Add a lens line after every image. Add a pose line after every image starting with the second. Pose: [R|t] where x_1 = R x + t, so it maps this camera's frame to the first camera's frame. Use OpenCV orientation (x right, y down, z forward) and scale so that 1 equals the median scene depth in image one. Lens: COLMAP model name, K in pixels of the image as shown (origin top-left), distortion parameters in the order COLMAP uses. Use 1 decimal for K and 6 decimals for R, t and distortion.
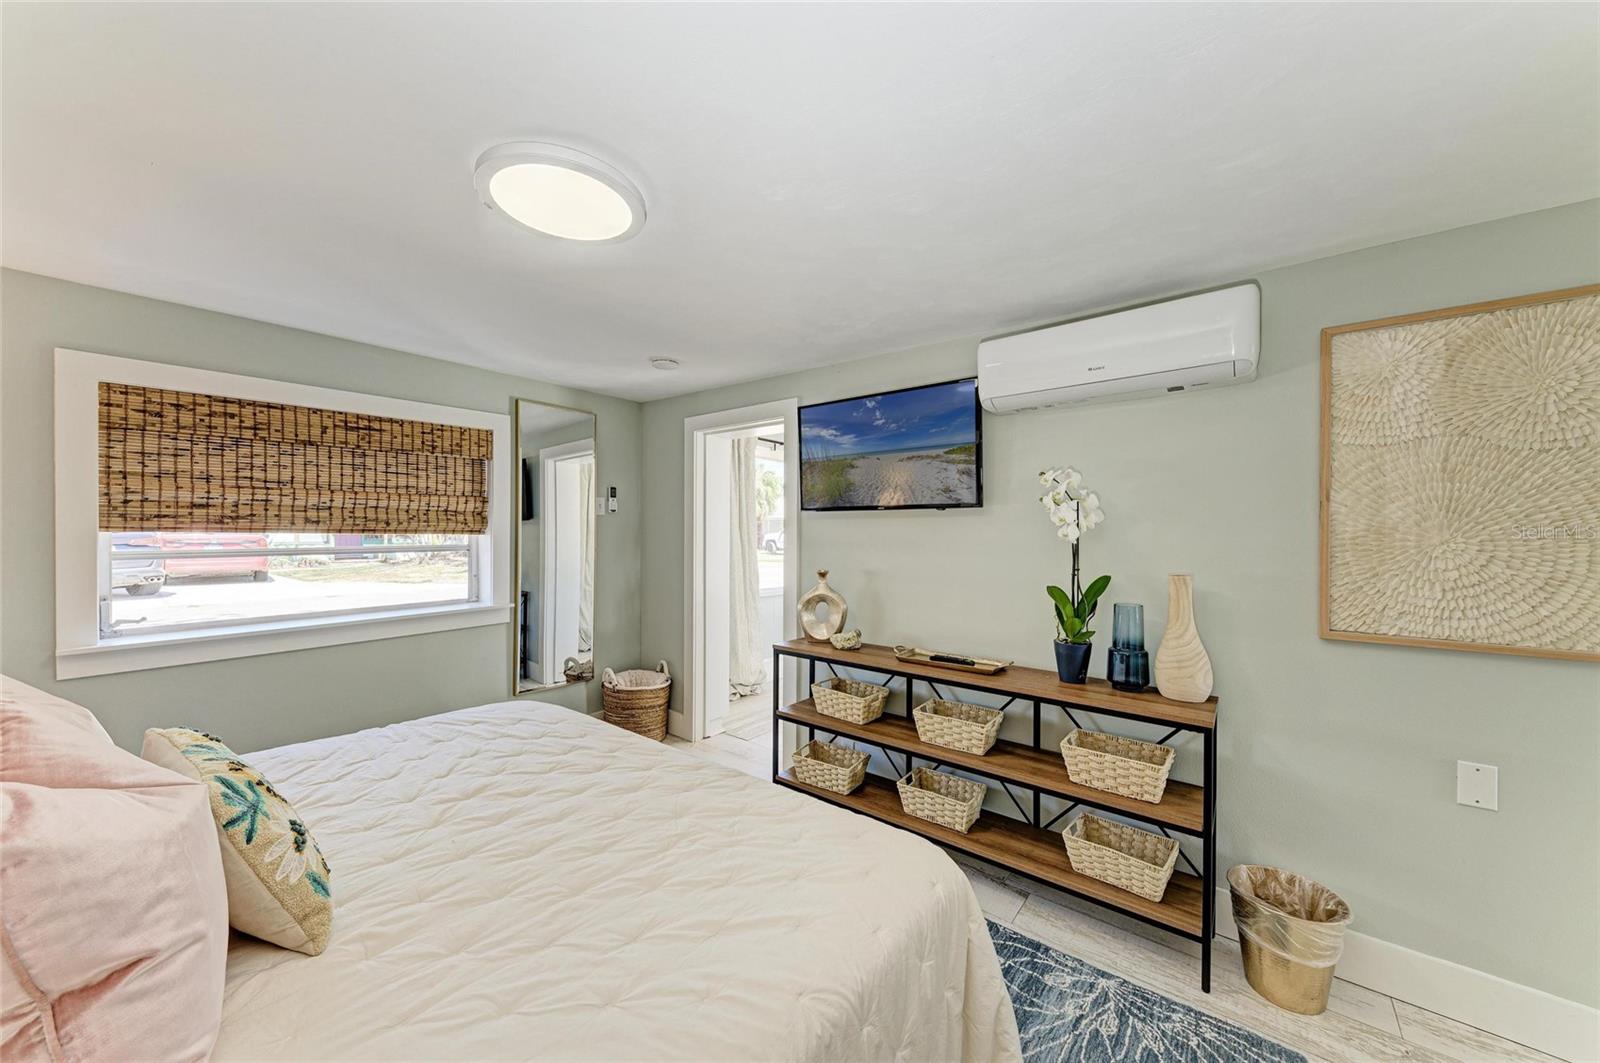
lens RADIAL K [[569.4, 0, 800.0], [0, 569.4, 531.5], [0, 0, 1]] dist [0.007212, 0.000088]
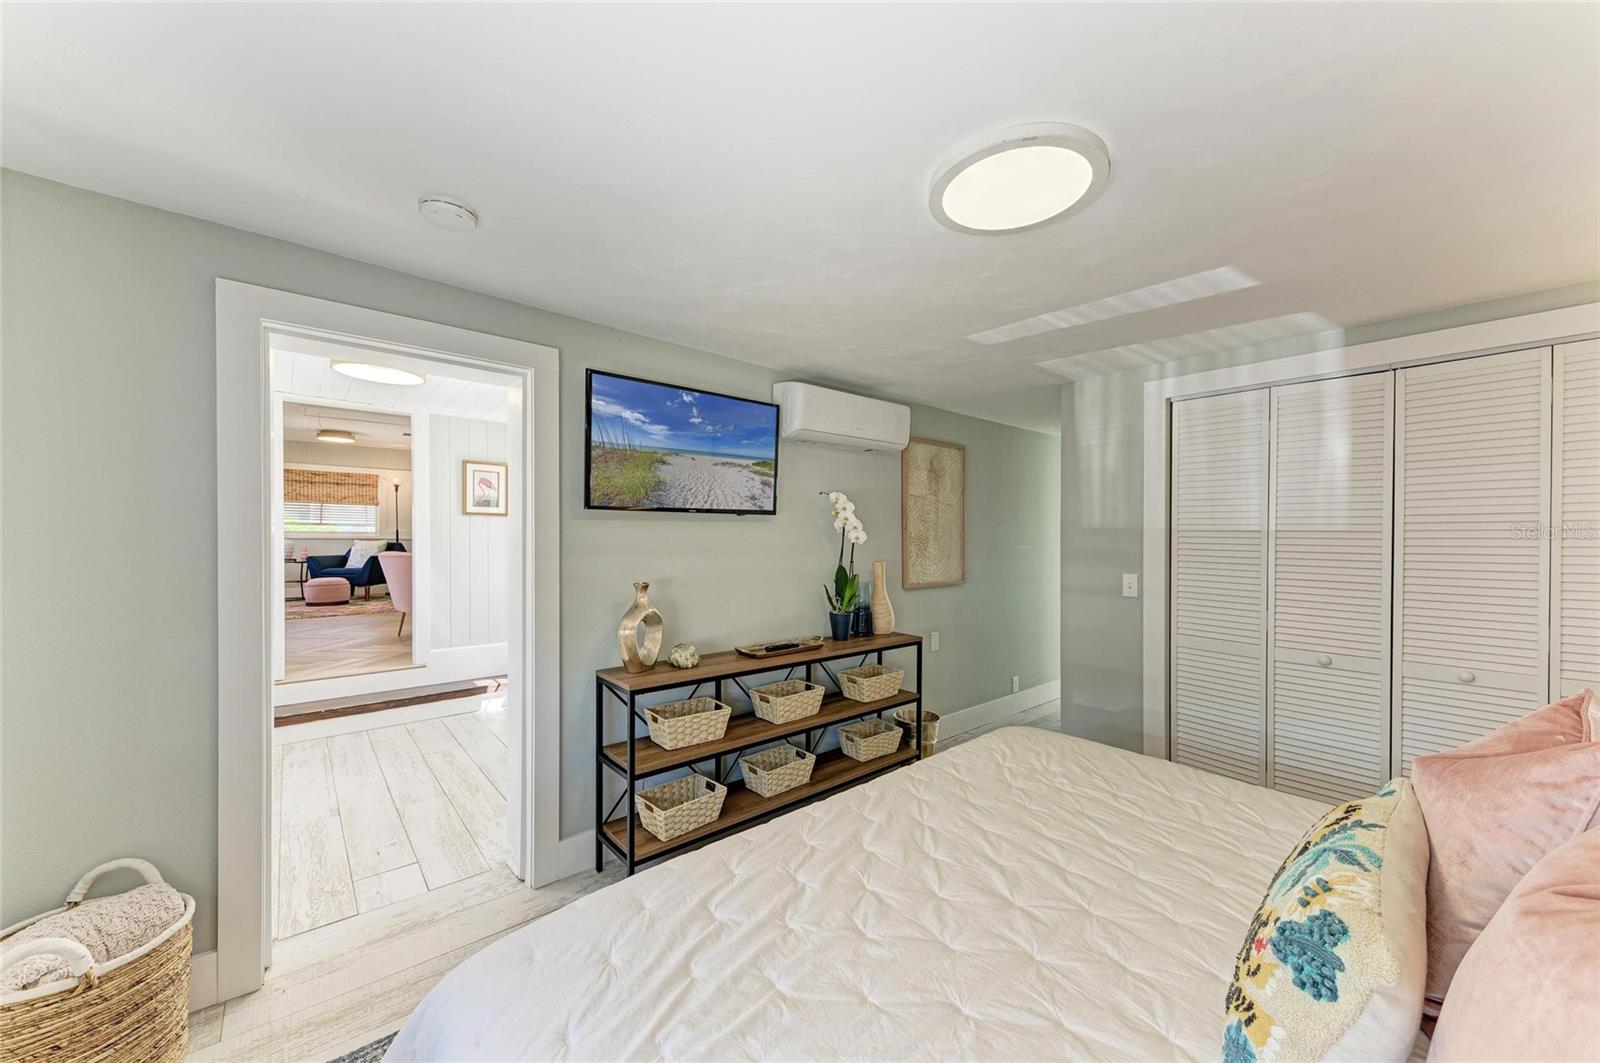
lens RADIAL K [[566.5, 0, 804.2], [0, 566.5, 537.6], [0, 0, 1]] dist [0.017732, -0.006048]
pose [[0.213541, -0.005829, 0.976917, -0.757900], [0.008372, 0.999956, 0.004136, 0.000708], [-0.976898, 0.007296, 0.213580, 0.634274]]
